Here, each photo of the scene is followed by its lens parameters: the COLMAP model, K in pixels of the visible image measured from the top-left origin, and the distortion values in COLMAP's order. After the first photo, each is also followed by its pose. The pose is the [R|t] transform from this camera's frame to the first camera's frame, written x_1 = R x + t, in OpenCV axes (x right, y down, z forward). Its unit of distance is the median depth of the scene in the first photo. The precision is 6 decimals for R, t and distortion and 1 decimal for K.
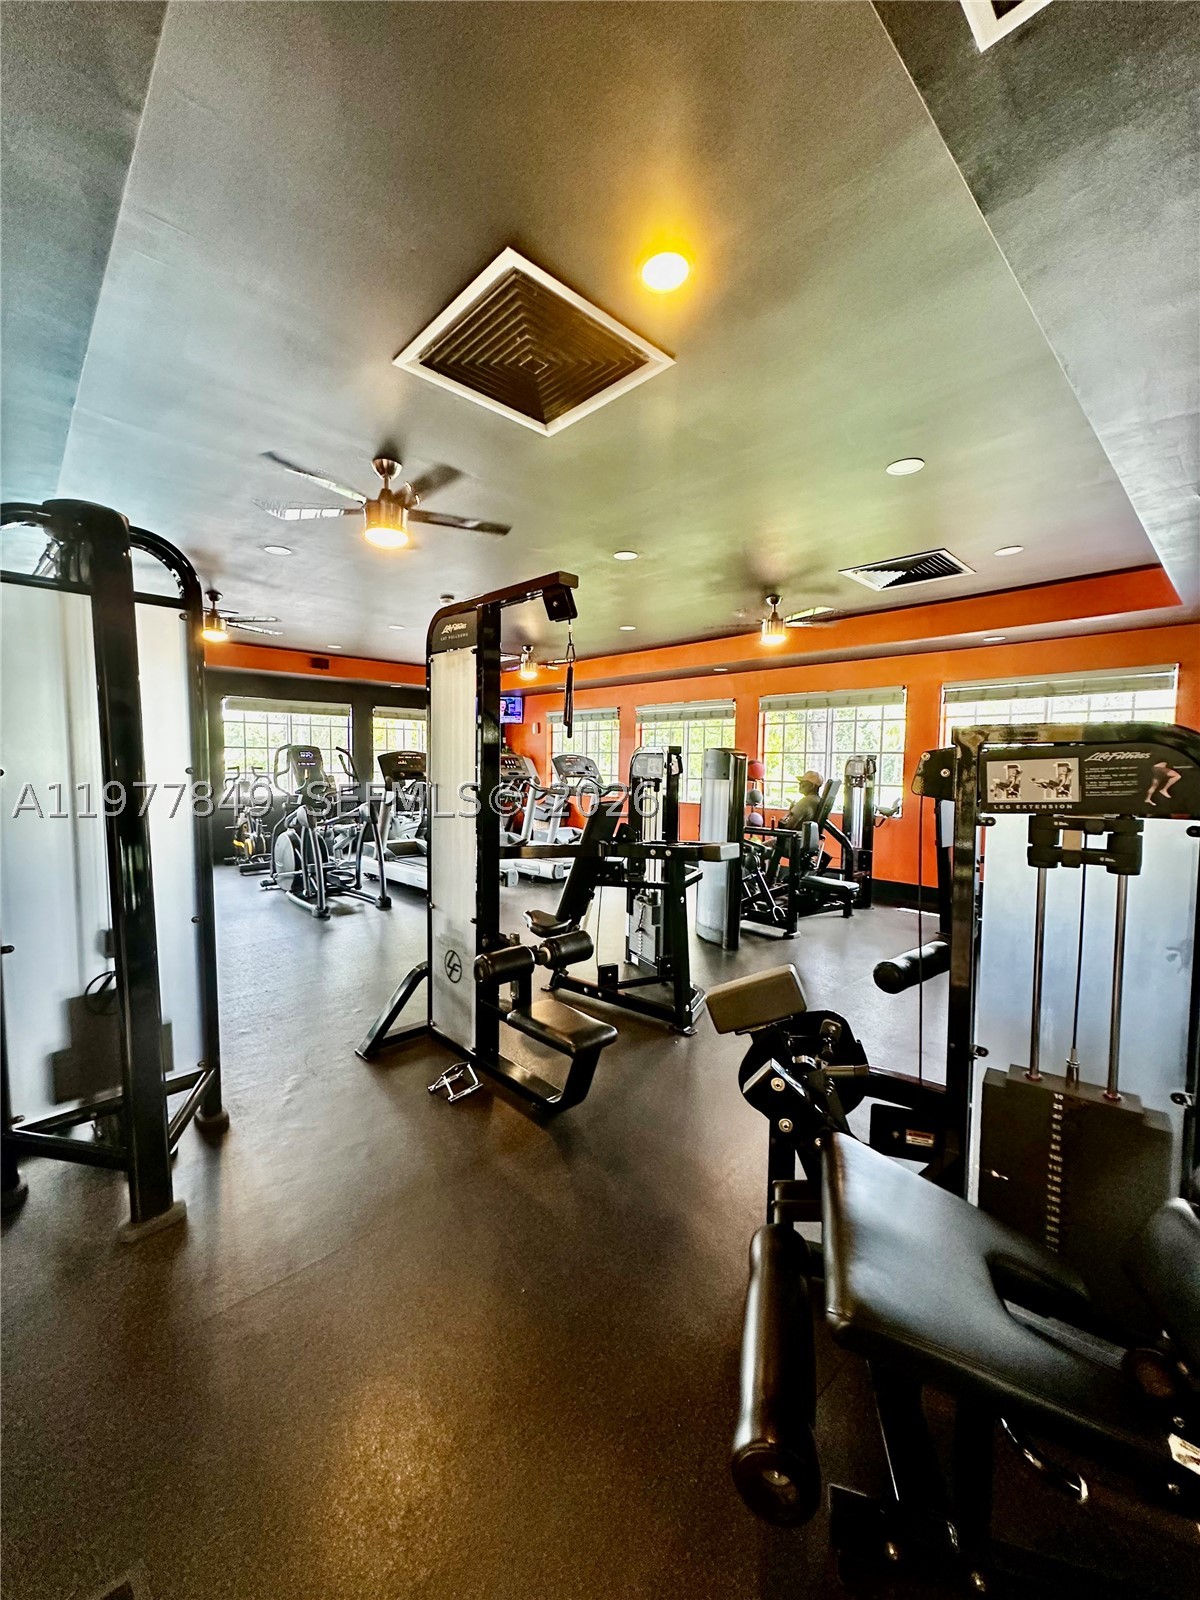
lens RADIAL K [[641.5, 0, 593.3], [0, 641.5, 801.7], [0, 0, 1]] dist [-0.000446, 0.000226]
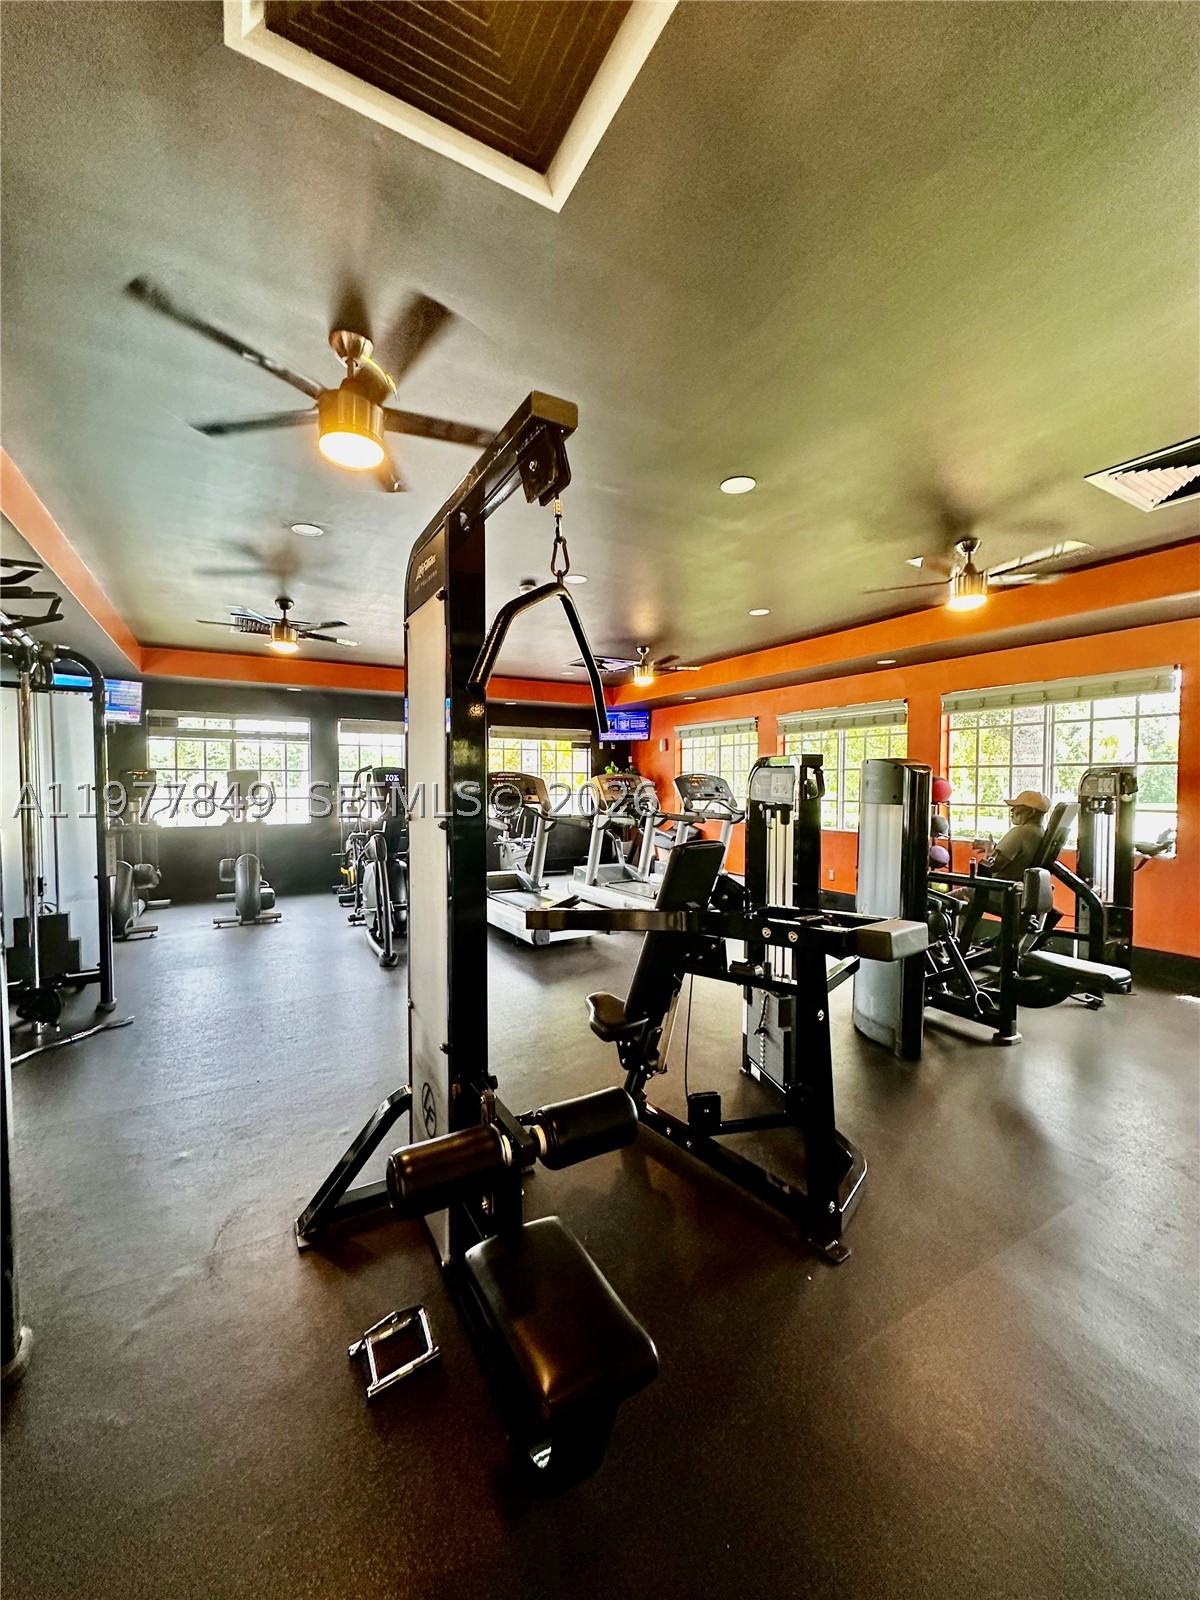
lens RADIAL K [[641.5, 0, 593.3], [0, 641.5, 801.7], [0, 0, 1]] dist [-0.000446, 0.000226]
pose [[0.972786, -0.004179, -0.231669, 0.046407], [-0.003584, 0.999446, -0.033079, -0.012558], [0.231679, 0.033009, 0.972232, 0.239590]]
